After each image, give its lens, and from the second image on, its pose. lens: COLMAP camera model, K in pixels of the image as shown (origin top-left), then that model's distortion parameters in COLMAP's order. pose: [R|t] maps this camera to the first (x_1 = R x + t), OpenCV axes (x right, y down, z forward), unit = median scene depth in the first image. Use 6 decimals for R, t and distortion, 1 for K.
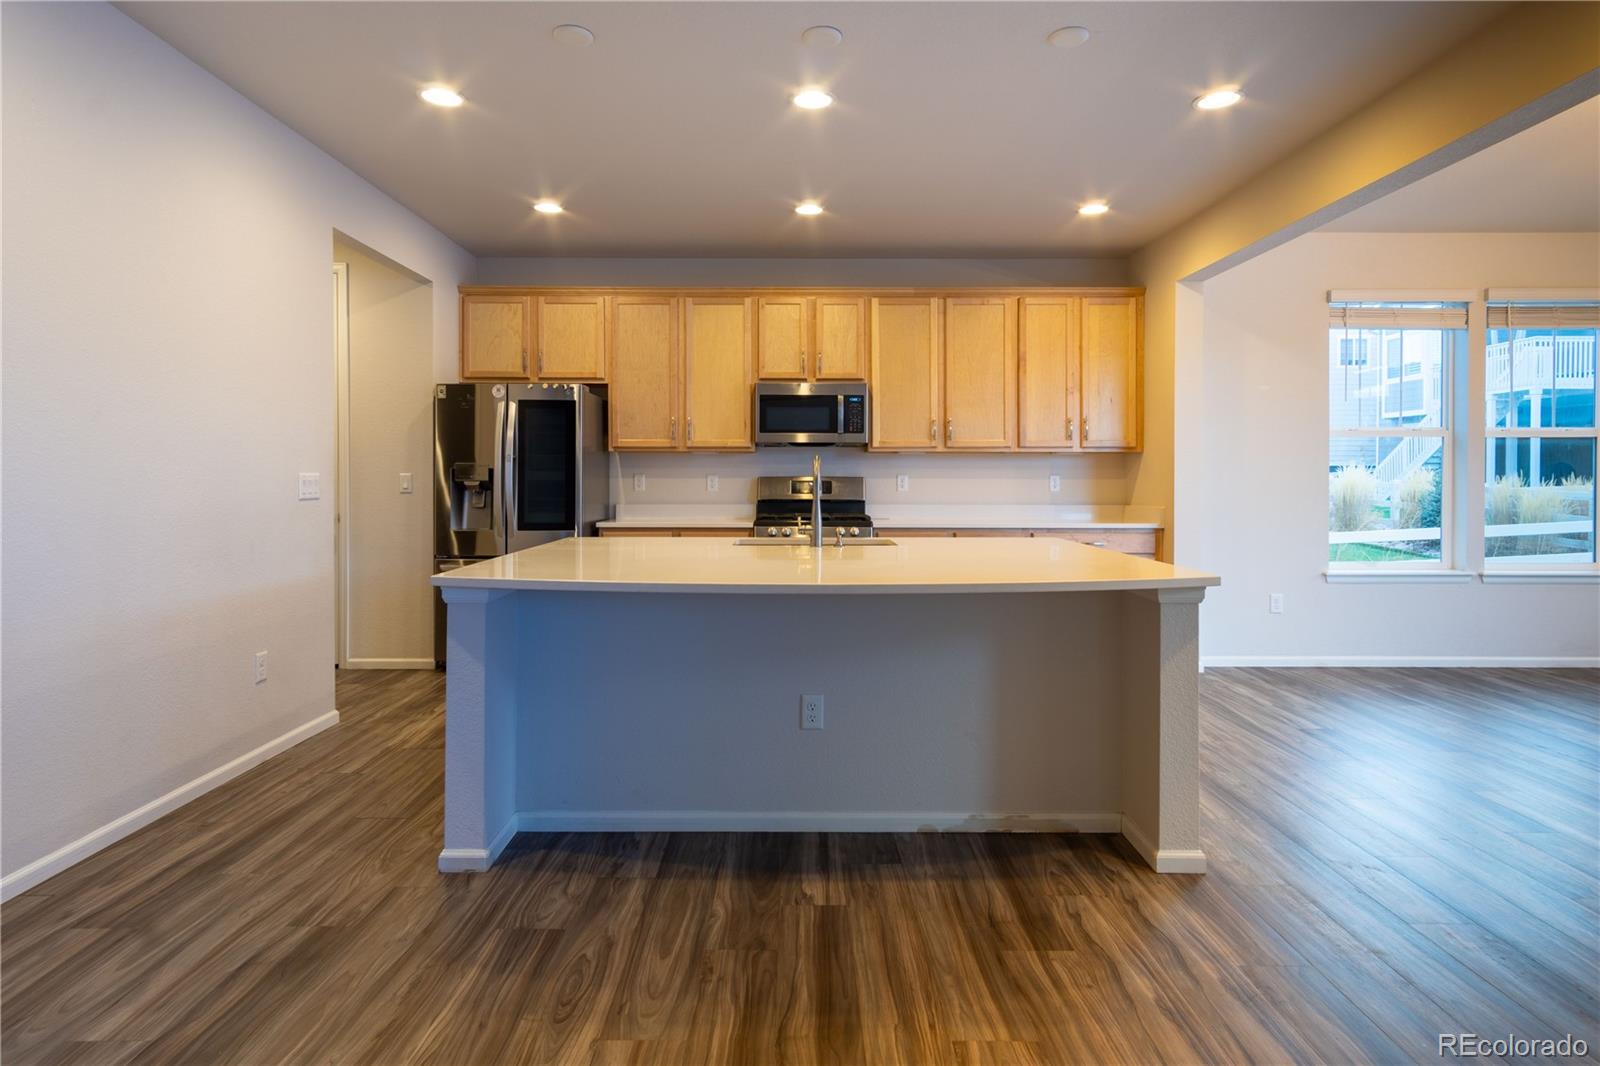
lens RADIAL K [[865.6, 0, 799.6], [0, 865.6, 479.0], [0, 0, 1]] dist [0.003252, 0.000165]
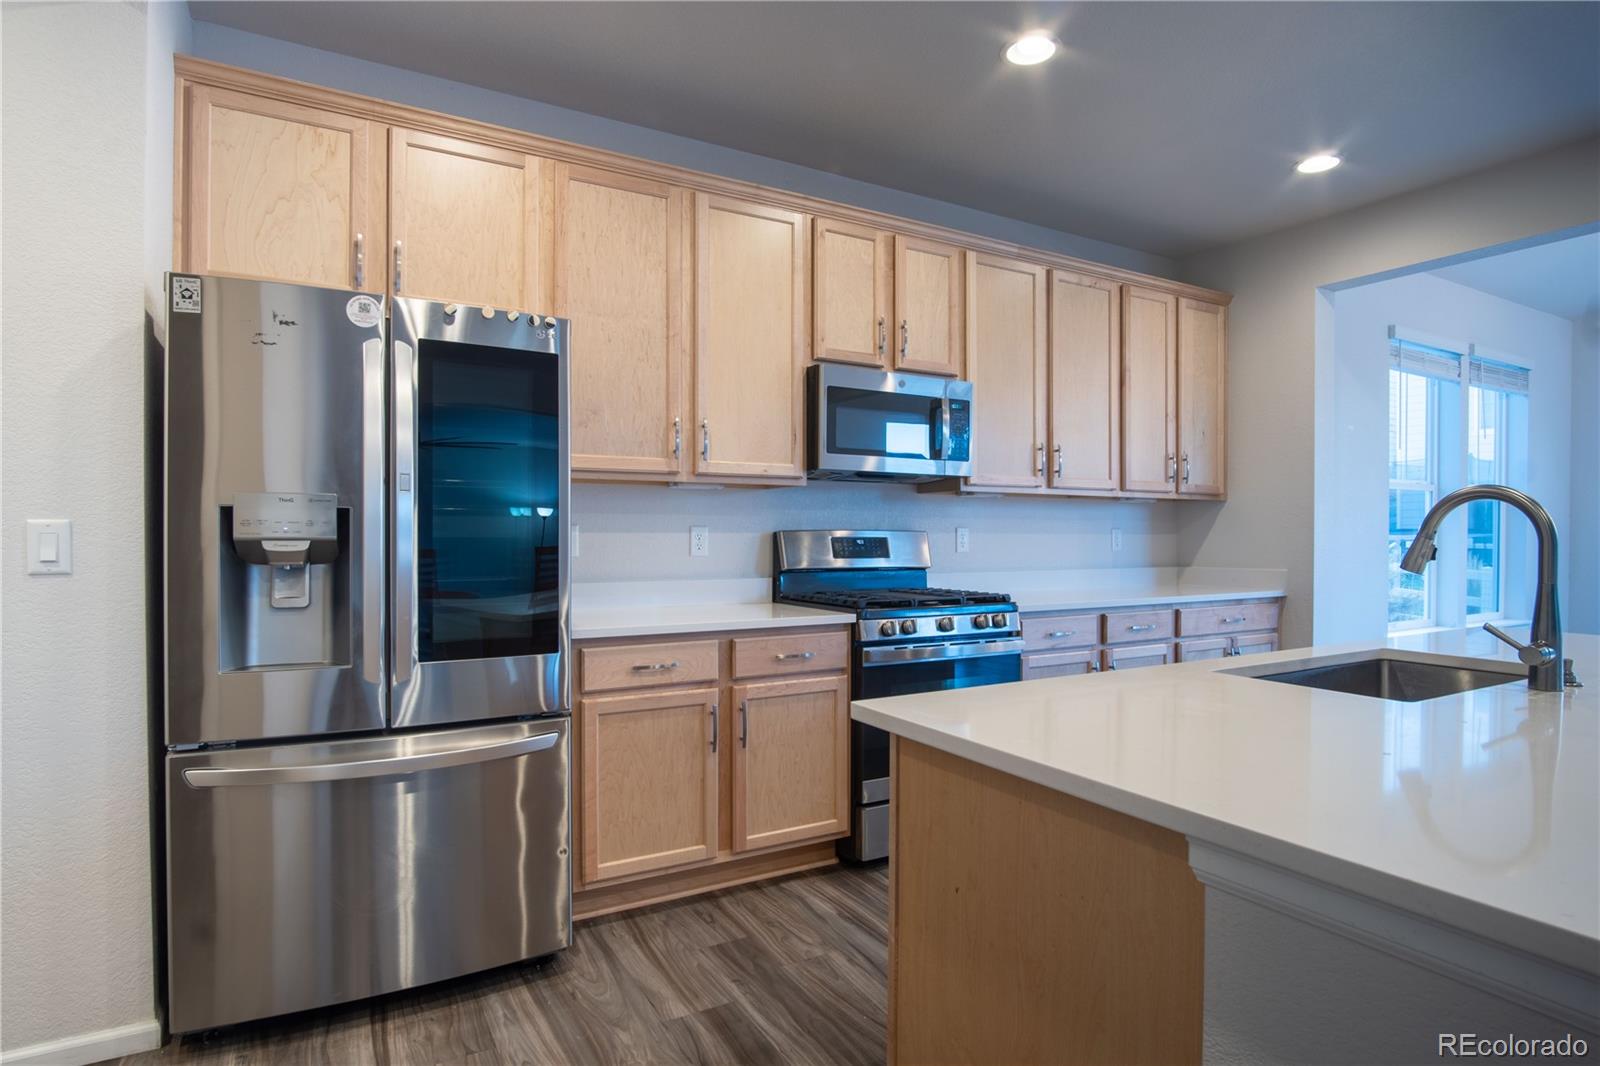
lens RADIAL K [[842.6, 0, 784.4], [0, 842.6, 536.8], [0, 0, 1]] dist [-0.021275, -0.000449]
pose [[0.867669, -0.001580, 0.497140, -0.342559], [-0.001069, 0.999987, 0.005044, -0.000963], [-0.497142, -0.004908, 0.867655, 0.527658]]
